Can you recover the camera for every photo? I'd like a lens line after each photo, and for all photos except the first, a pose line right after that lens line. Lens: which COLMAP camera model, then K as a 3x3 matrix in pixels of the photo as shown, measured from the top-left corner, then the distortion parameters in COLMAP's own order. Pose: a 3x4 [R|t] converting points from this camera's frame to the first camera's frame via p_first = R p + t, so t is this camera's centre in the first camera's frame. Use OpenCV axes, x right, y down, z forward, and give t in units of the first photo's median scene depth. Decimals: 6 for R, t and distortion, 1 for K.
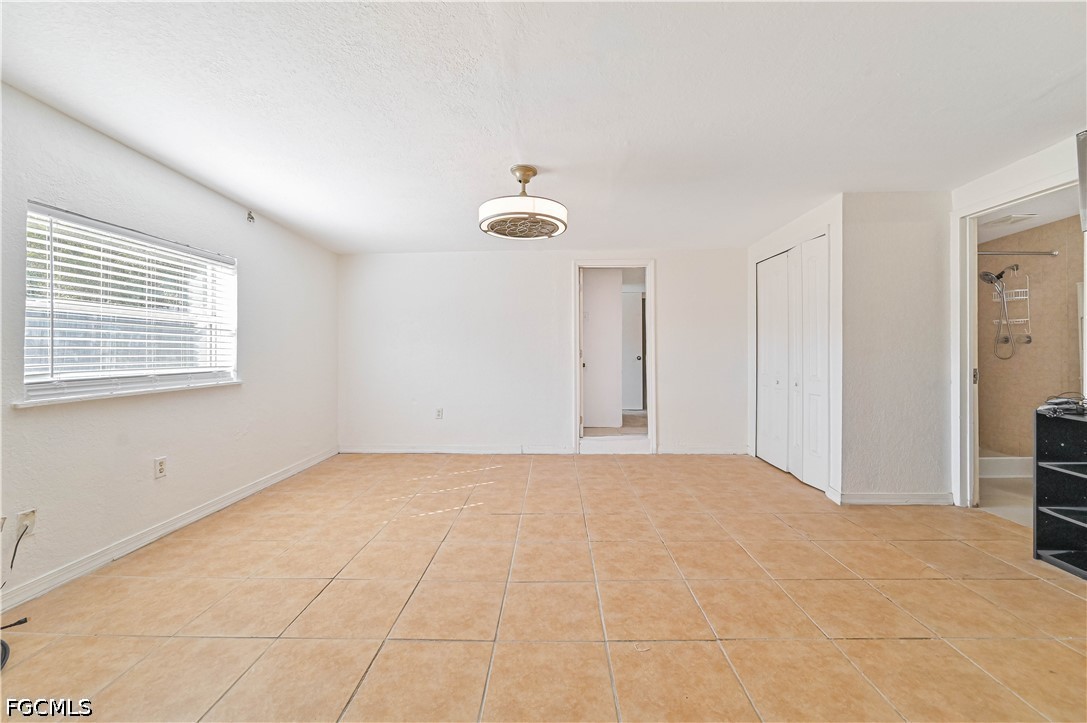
lens RADIAL K [[434.5, 0, 541.1], [0, 434.5, 344.9], [0, 0, 1]] dist [-0.003936, -0.000536]
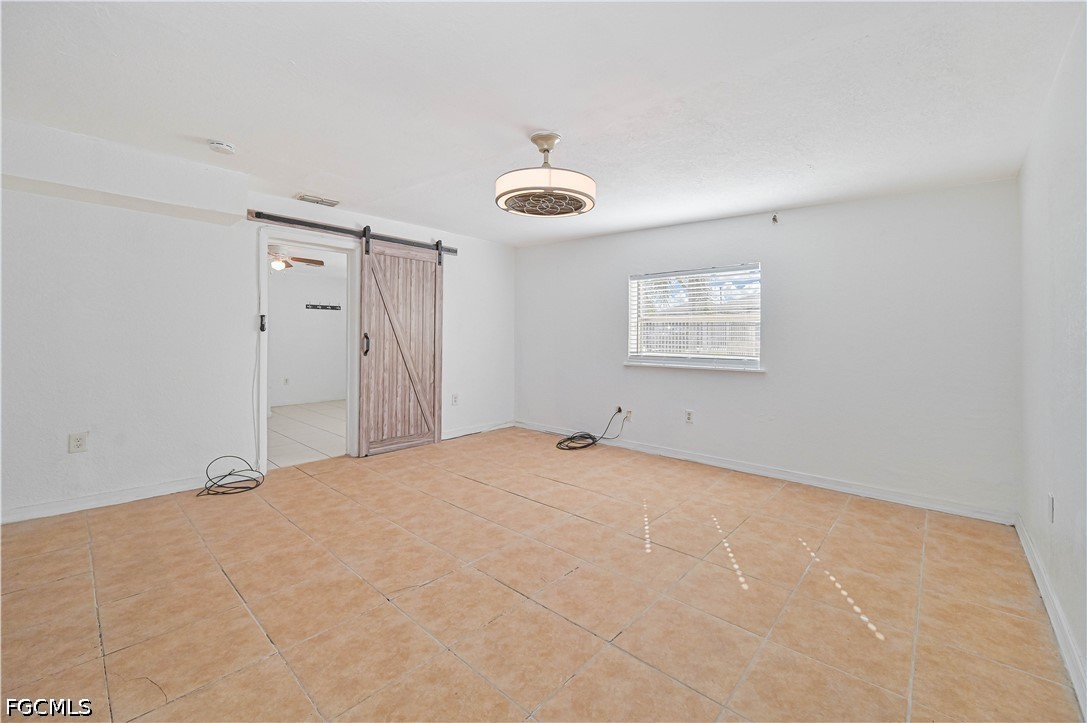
lens RADIAL K [[434.5, 0, 553.3], [0, 434.5, 341.0], [0, 0, 1]] dist [-0.003936, -0.000536]
pose [[-0.639642, 0.003383, -0.768666, 0.649687], [0.004442, 0.999990, 0.000704, 0.006574], [0.768660, -0.002964, -0.639651, 1.642837]]
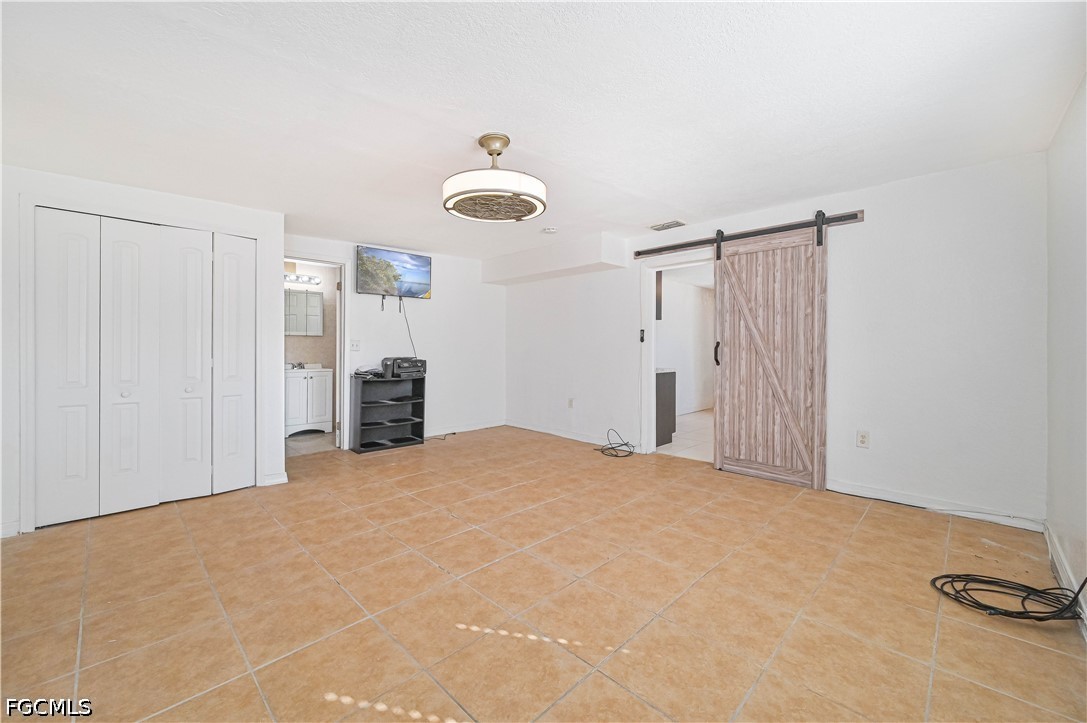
lens RADIAL K [[434.5, 0, 548.9], [0, 434.5, 355.8], [0, 0, 1]] dist [-0.003936, -0.000536]
pose [[-0.740293, -0.010739, 0.672198, -0.730347], [-0.005348, 0.999935, 0.010086, 0.012524], [-0.672263, 0.003871, -0.740303, 1.634496]]
